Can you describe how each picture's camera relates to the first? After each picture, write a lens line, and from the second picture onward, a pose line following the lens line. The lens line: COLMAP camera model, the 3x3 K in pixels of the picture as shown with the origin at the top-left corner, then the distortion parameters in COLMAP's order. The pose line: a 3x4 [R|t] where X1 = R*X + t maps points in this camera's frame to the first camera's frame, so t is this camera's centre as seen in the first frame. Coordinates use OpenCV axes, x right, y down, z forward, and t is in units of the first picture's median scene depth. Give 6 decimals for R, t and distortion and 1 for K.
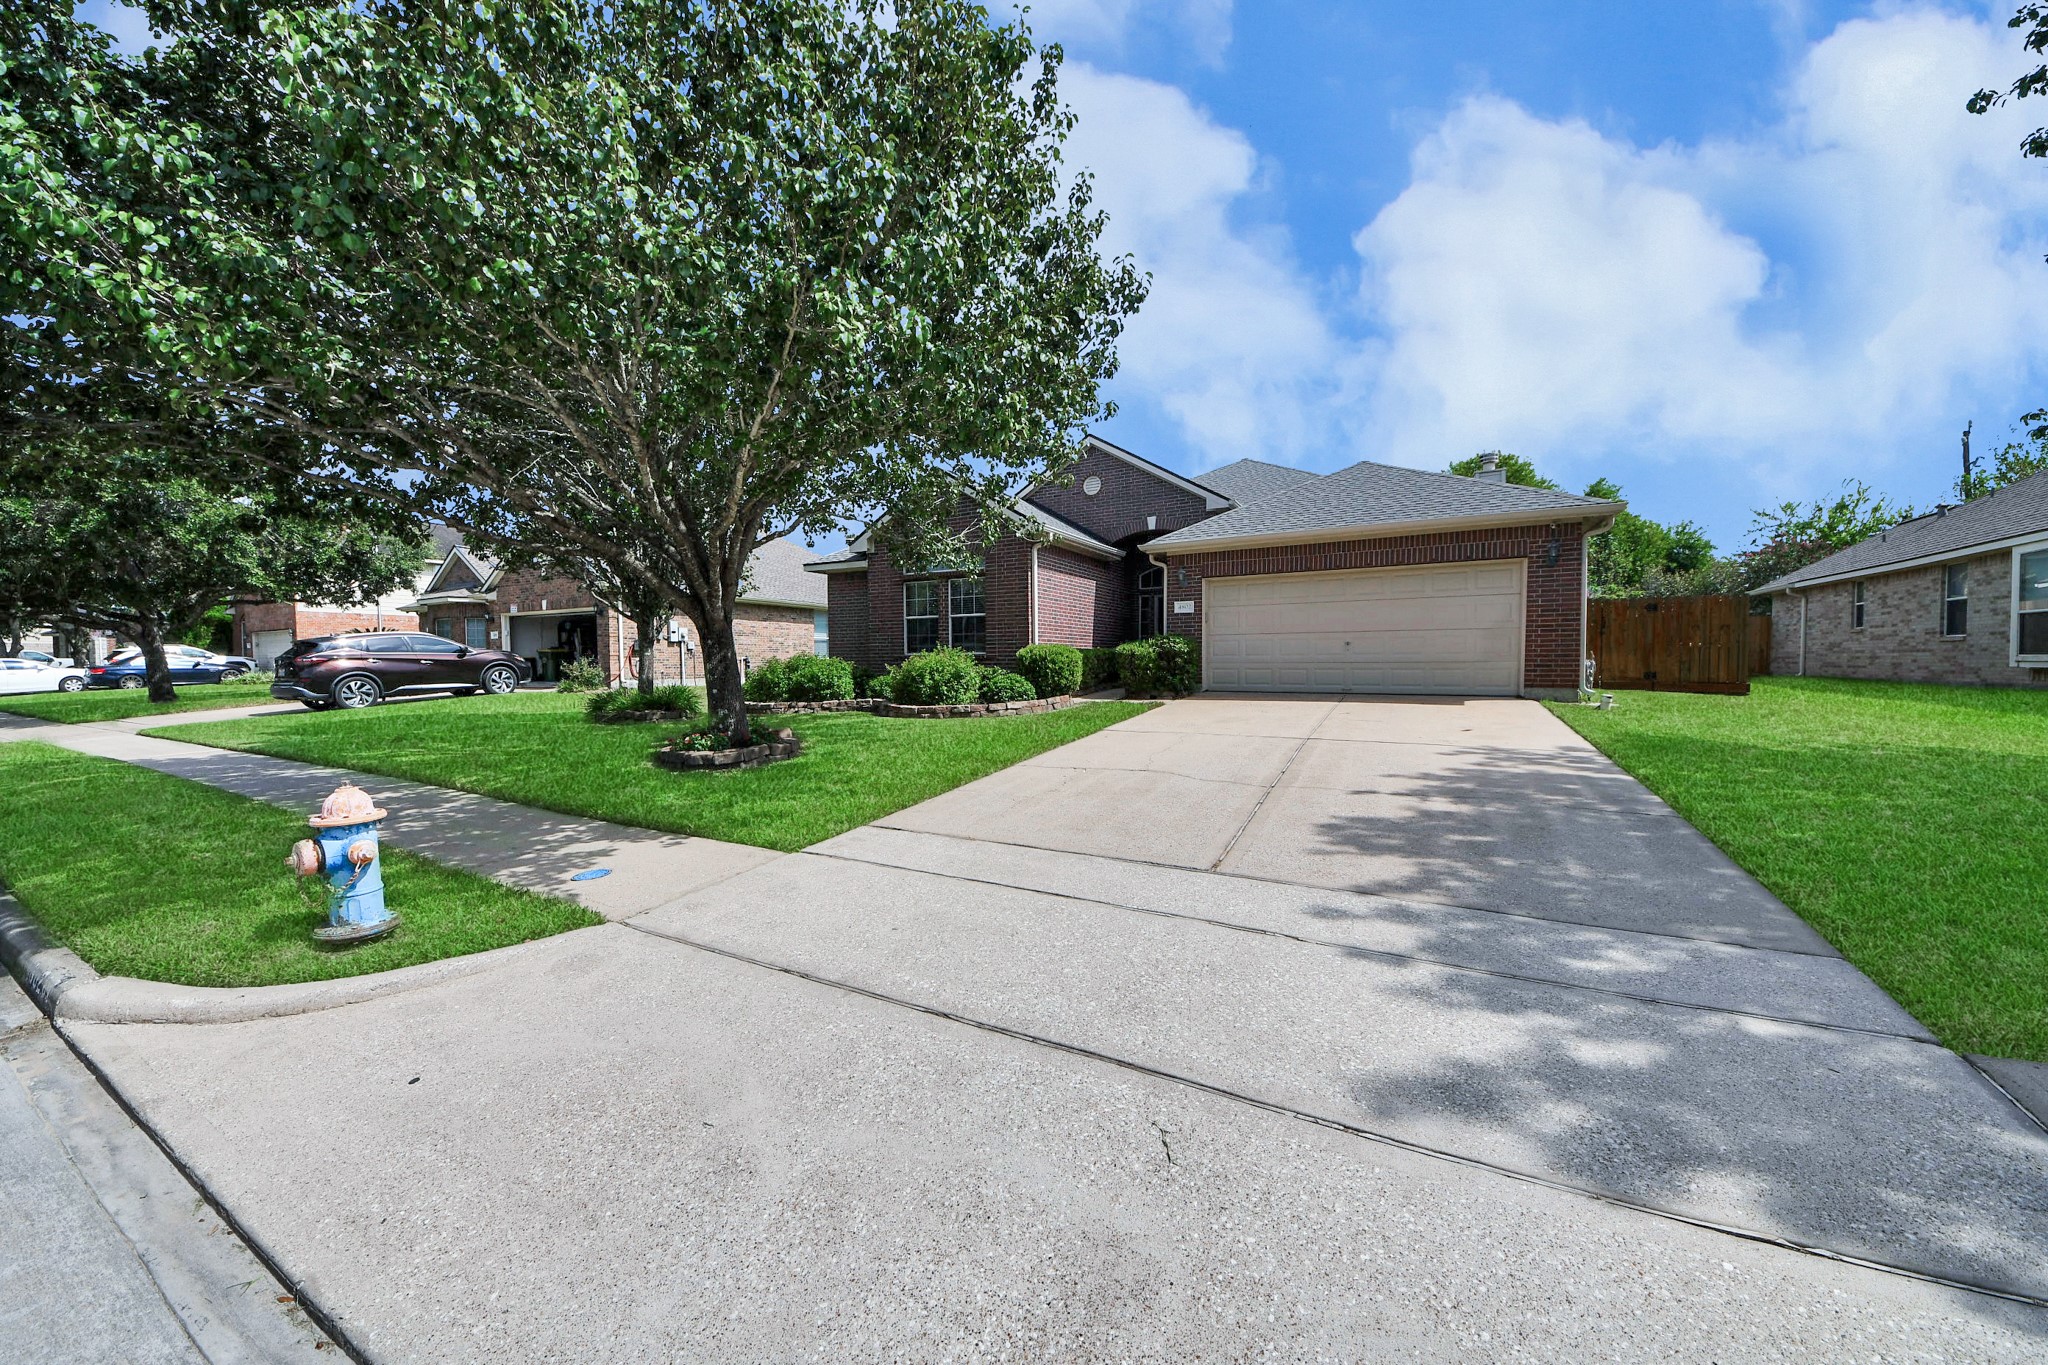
lens RADIAL K [[727.5, 0, 1024.0], [0, 727.5, 682.5], [0, 0, 1]] dist [-0.000273, 0.000109]
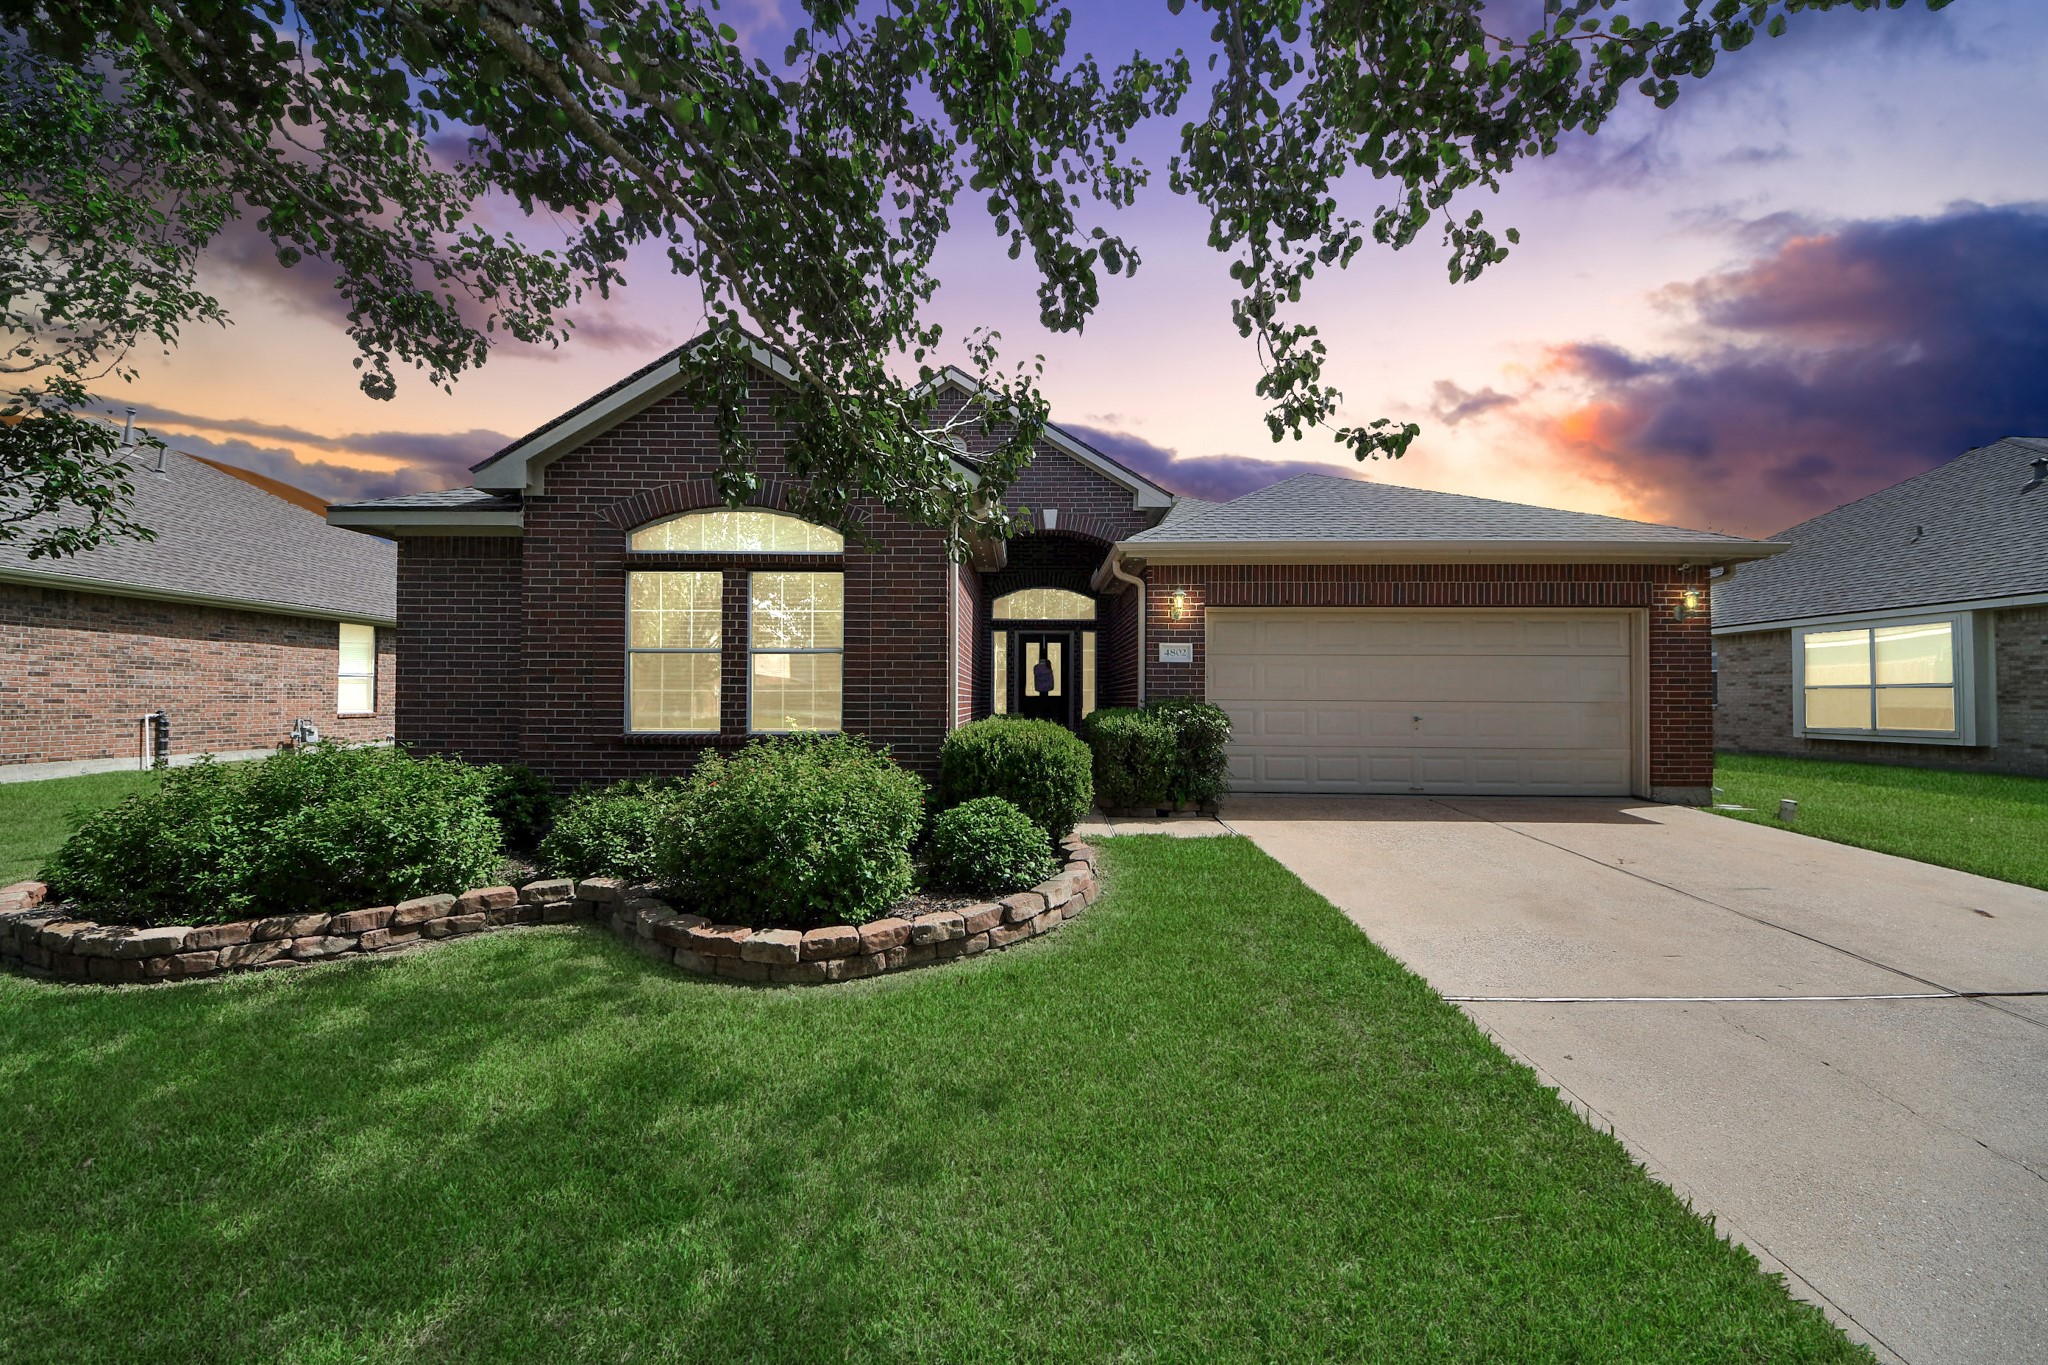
lens RADIAL K [[727.5, 0, 1024.0], [0, 727.5, 682.5], [0, 0, 1]] dist [-0.000273, 0.000109]
pose [[0.881720, 0.019896, 0.471353, -0.183303], [0.001070, 0.999023, -0.044171, -0.057020], [-0.471772, 0.039451, 0.880838, 0.575820]]
